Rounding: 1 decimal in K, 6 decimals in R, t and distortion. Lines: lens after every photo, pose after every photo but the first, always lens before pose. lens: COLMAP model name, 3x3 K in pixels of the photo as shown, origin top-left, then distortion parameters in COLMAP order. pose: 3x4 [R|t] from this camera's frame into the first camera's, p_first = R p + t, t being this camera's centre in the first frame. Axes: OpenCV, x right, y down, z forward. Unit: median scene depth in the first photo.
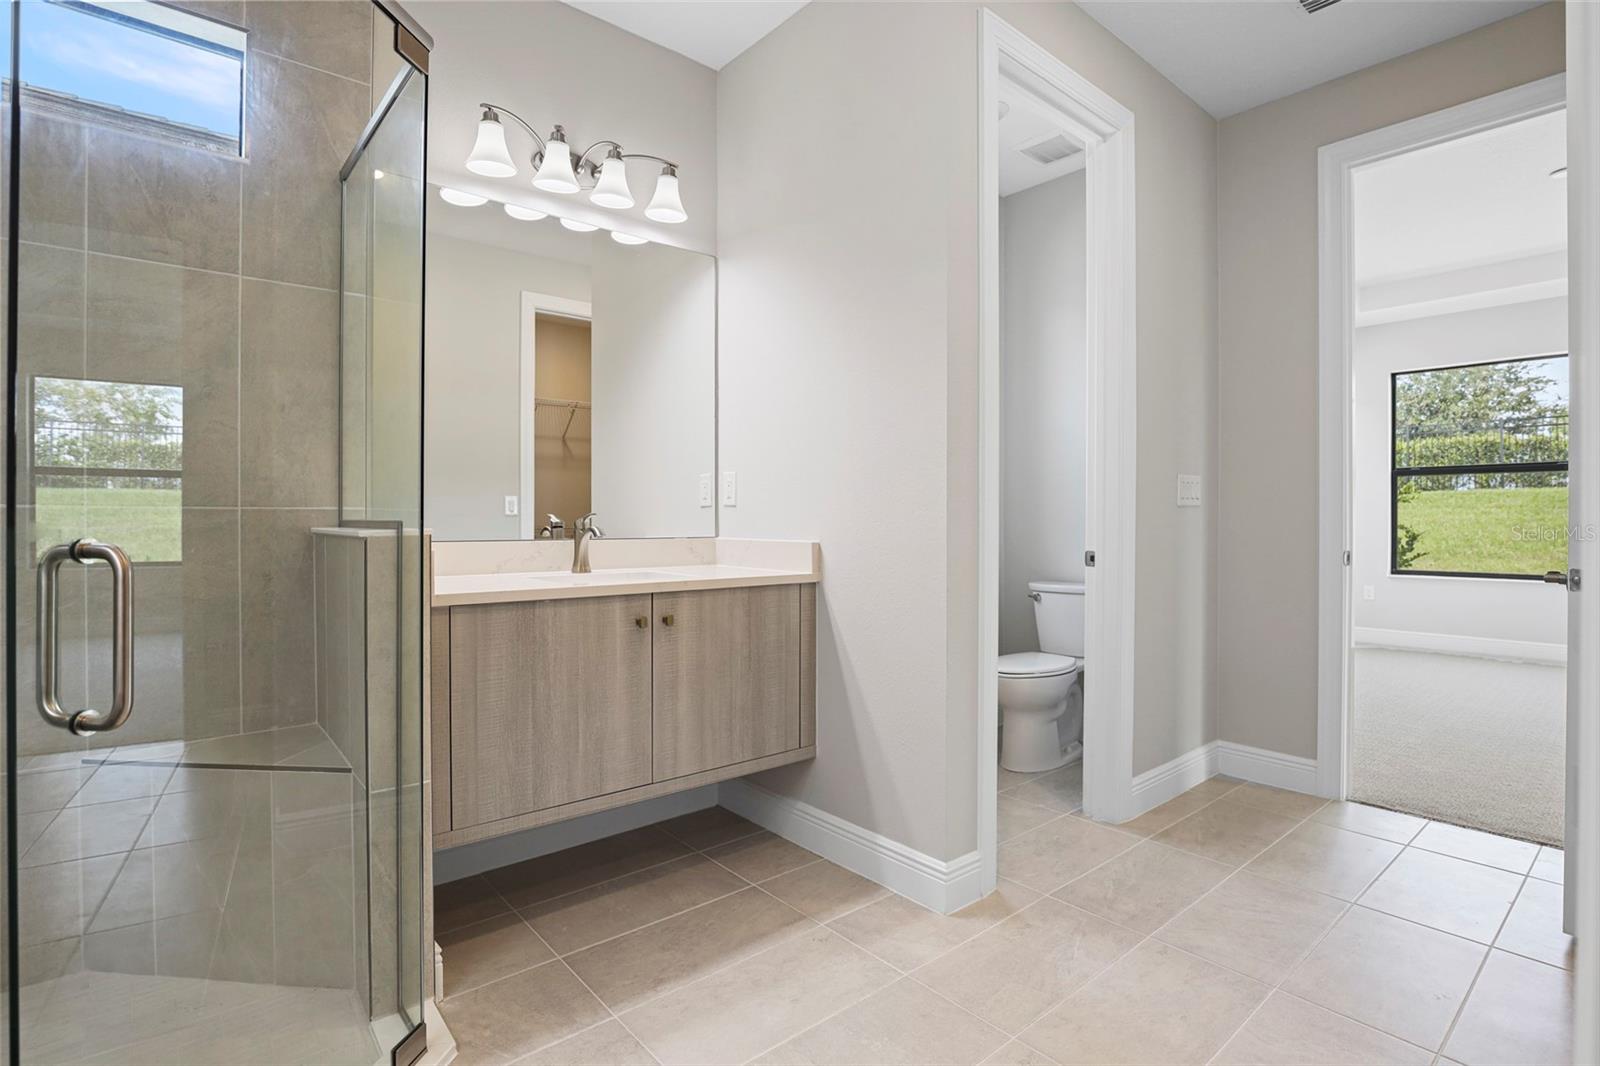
lens RADIAL K [[783.9, 0, 766.0], [0, 783.9, 527.2], [0, 0, 1]] dist [-0.027488, 0.000061]
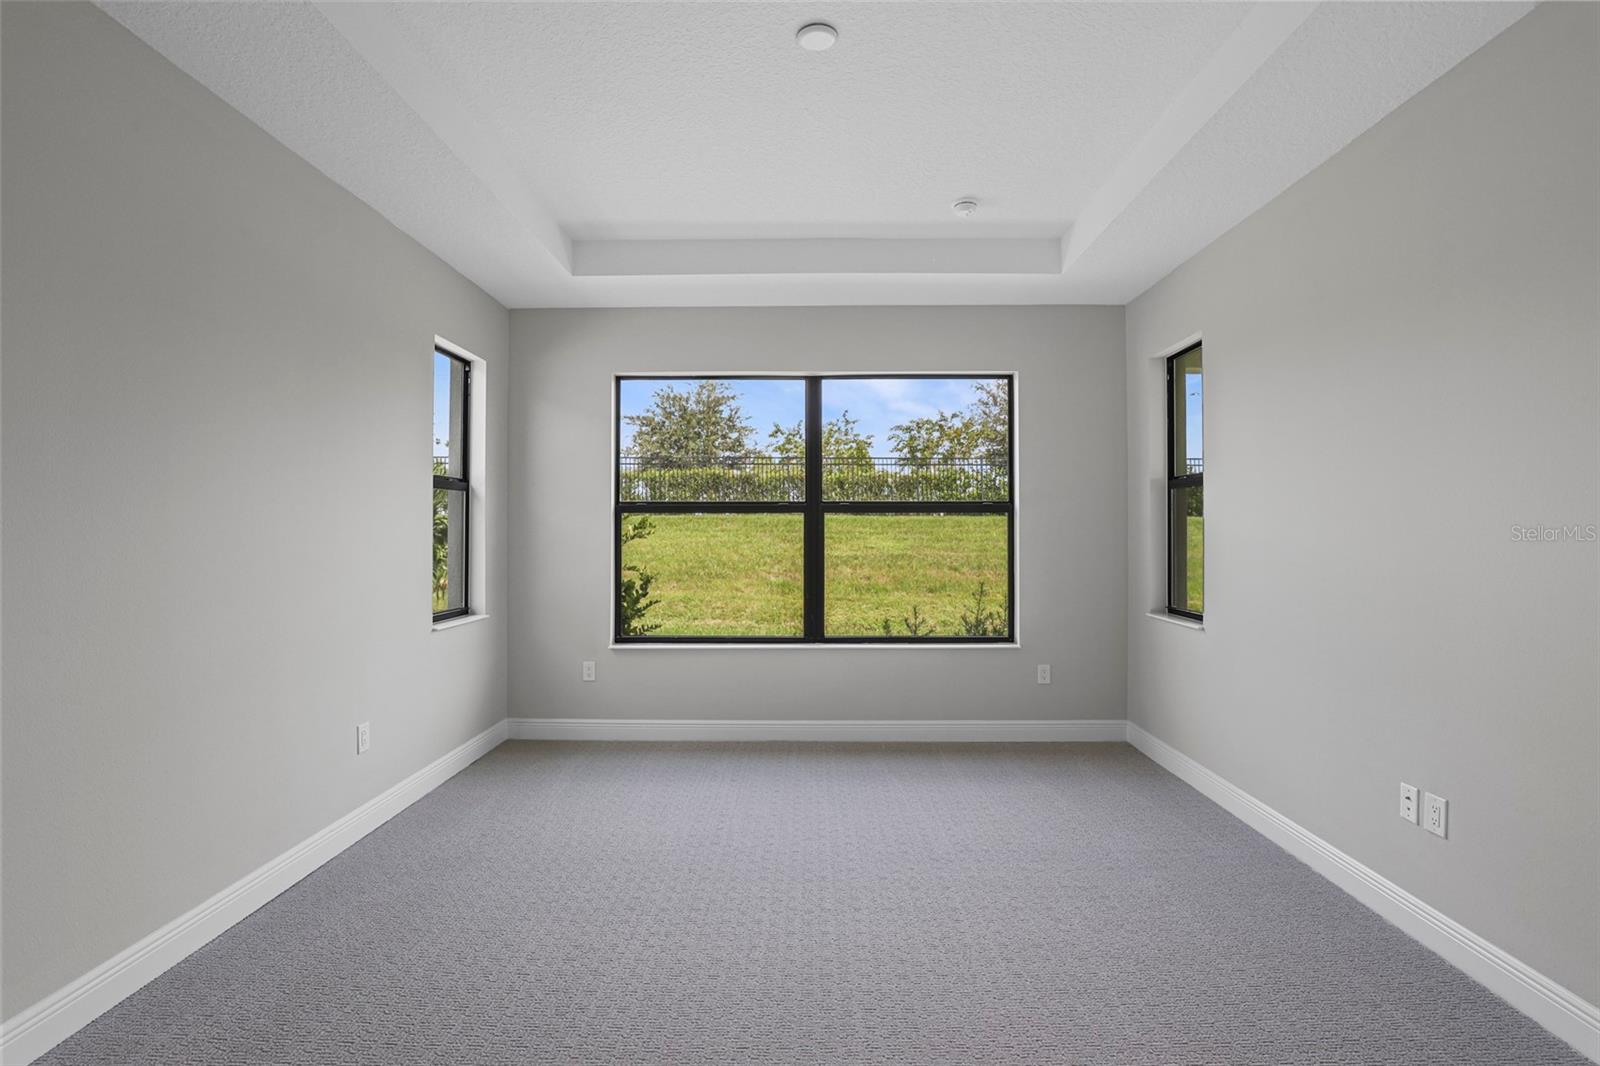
lens RADIAL K [[734.6, 0, 804.2], [0, 734.6, 526.7], [0, 0, 1]] dist [-0.028341, 0.000786]
pose [[0.640104, 0.004409, 0.768275, 0.148670], [0.006024, 0.999924, -0.010758, -0.016854], [-0.768264, 0.011514, 0.640029, 0.155708]]
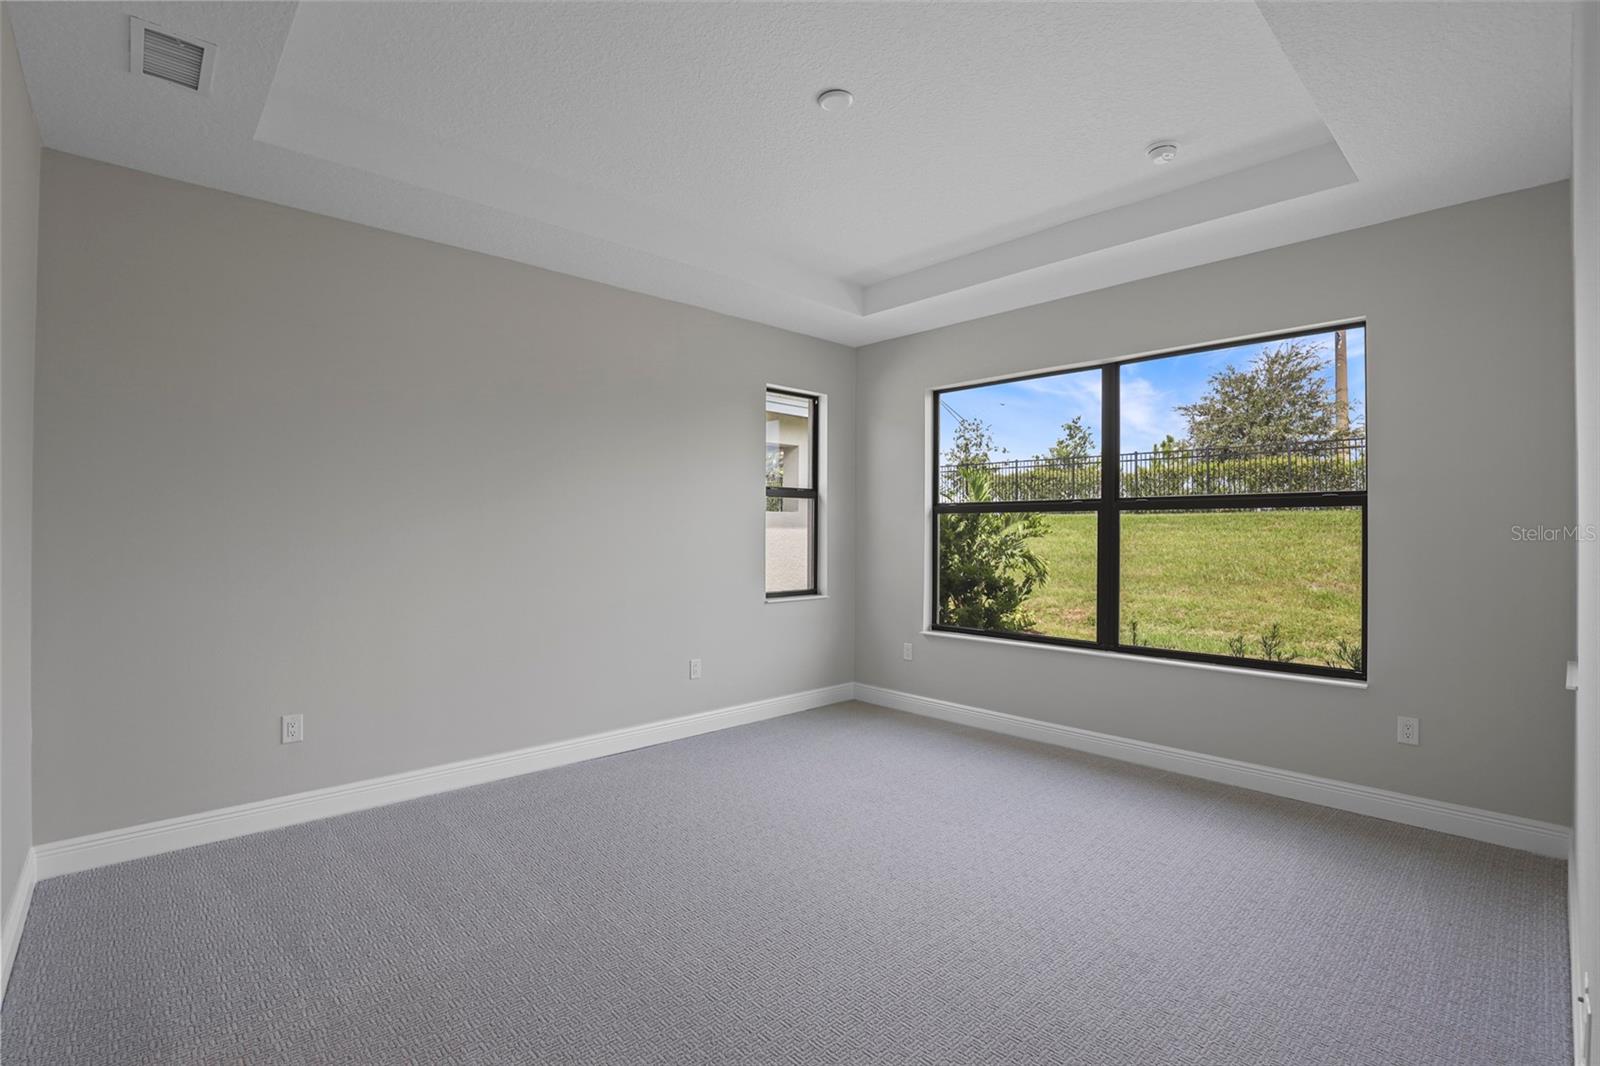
lens RADIAL K [[734.6, 0, 804.2], [0, 734.6, 526.7], [0, 0, 1]] dist [-0.028341, 0.000786]
pose [[0.997347, 0.003013, 0.072731, 0.239853], [-0.002232, 0.999939, -0.010812, -0.016446], [-0.072759, 0.010621, 0.997293, 0.081823]]
